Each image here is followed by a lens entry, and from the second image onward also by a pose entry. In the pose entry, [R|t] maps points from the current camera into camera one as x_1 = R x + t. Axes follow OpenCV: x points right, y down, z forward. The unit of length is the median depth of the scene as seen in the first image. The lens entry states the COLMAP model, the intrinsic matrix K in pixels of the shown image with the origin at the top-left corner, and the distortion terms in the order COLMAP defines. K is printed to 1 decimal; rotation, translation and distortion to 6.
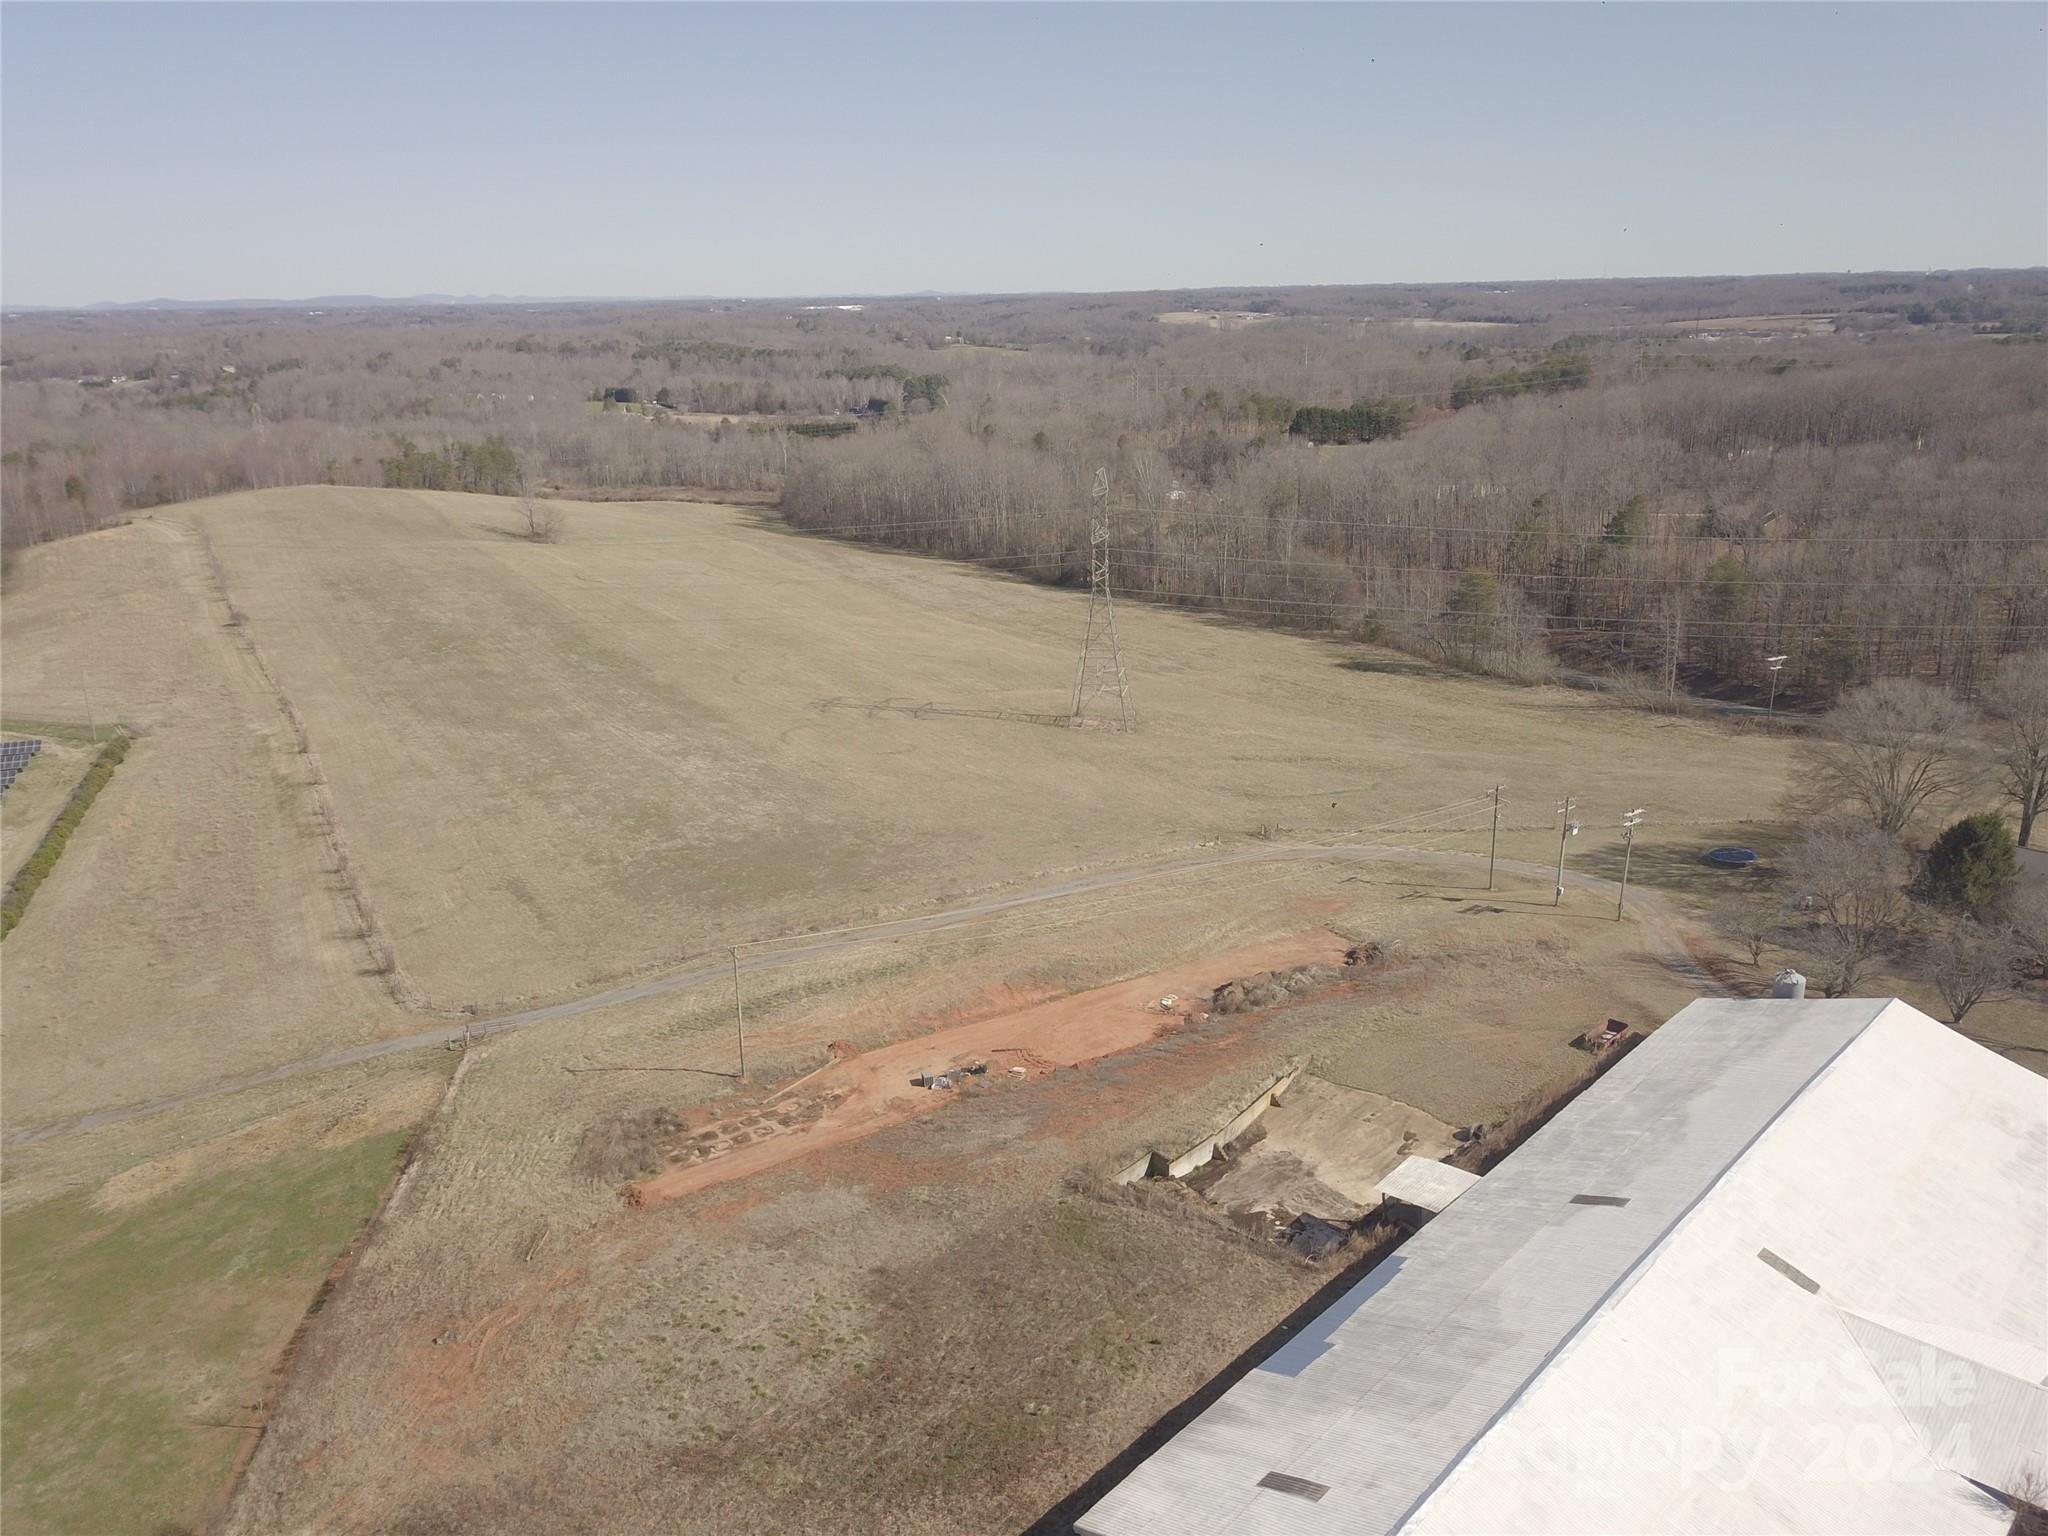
lens RADIAL K [[1670.7, 0, 1024.0], [0, 1670.7, 768.0], [0, 0, 1]] dist [0.005781, 0.003588]
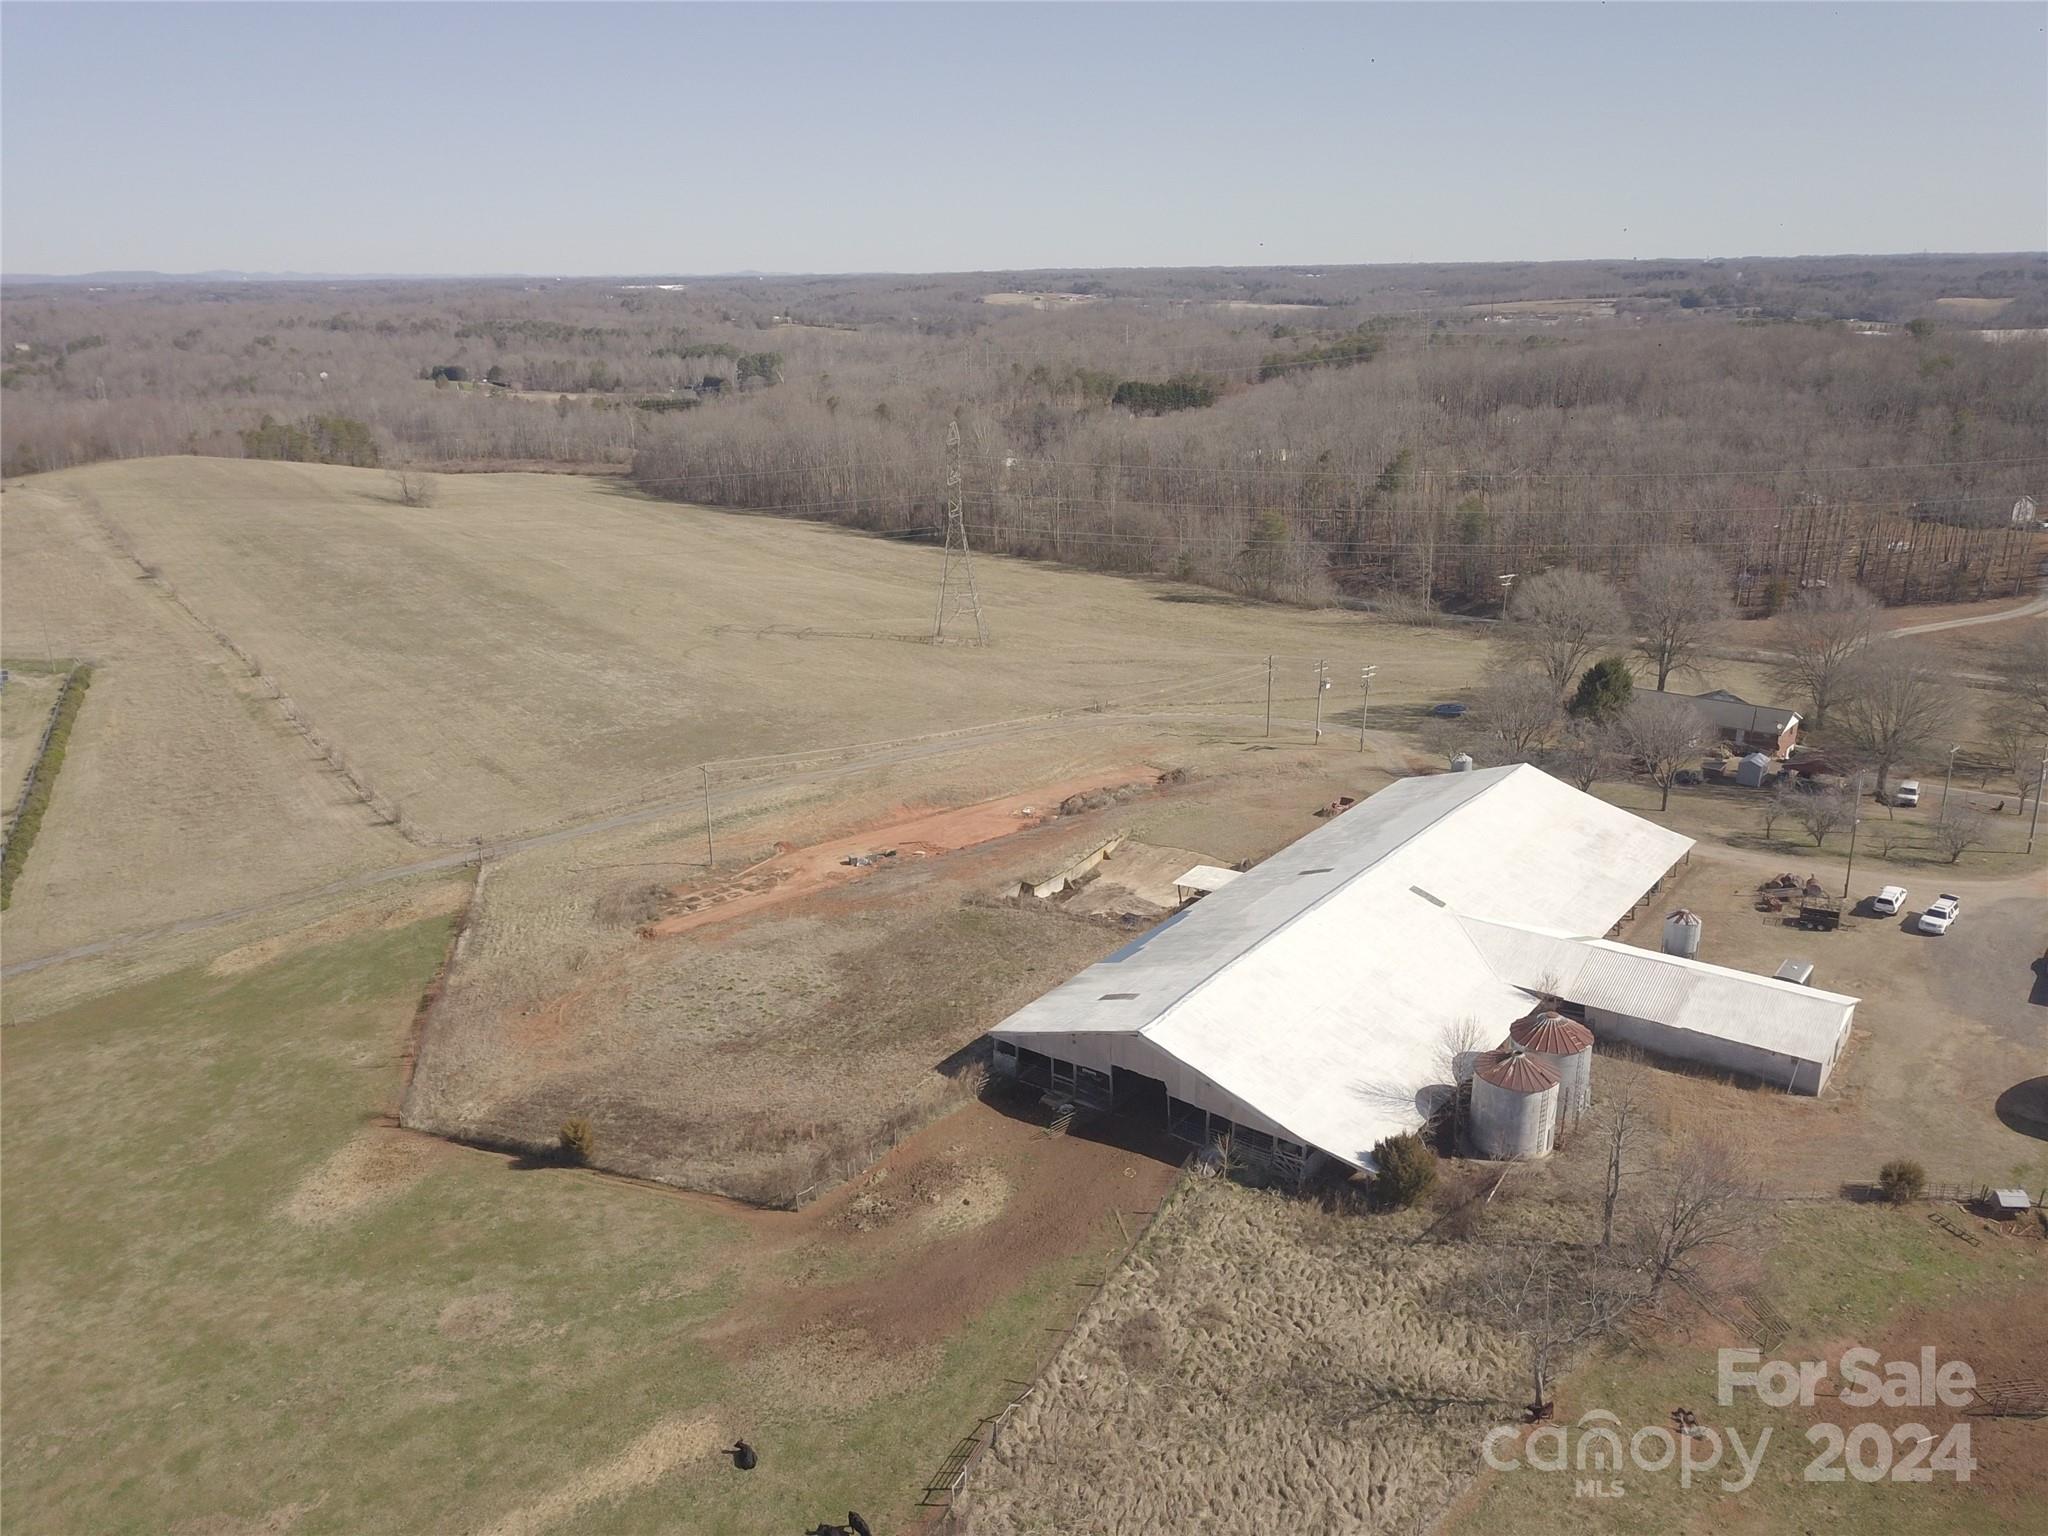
lens RADIAL K [[1670.7, 0, 1024.0], [0, 1670.7, 768.0], [0, 0, 1]] dist [0.005781, 0.003588]
pose [[0.994804, -0.022947, 0.099188, -0.023241], [0.021903, 0.999693, 0.011607, 0.044805], [-0.099424, -0.009374, 0.995001, -0.159219]]
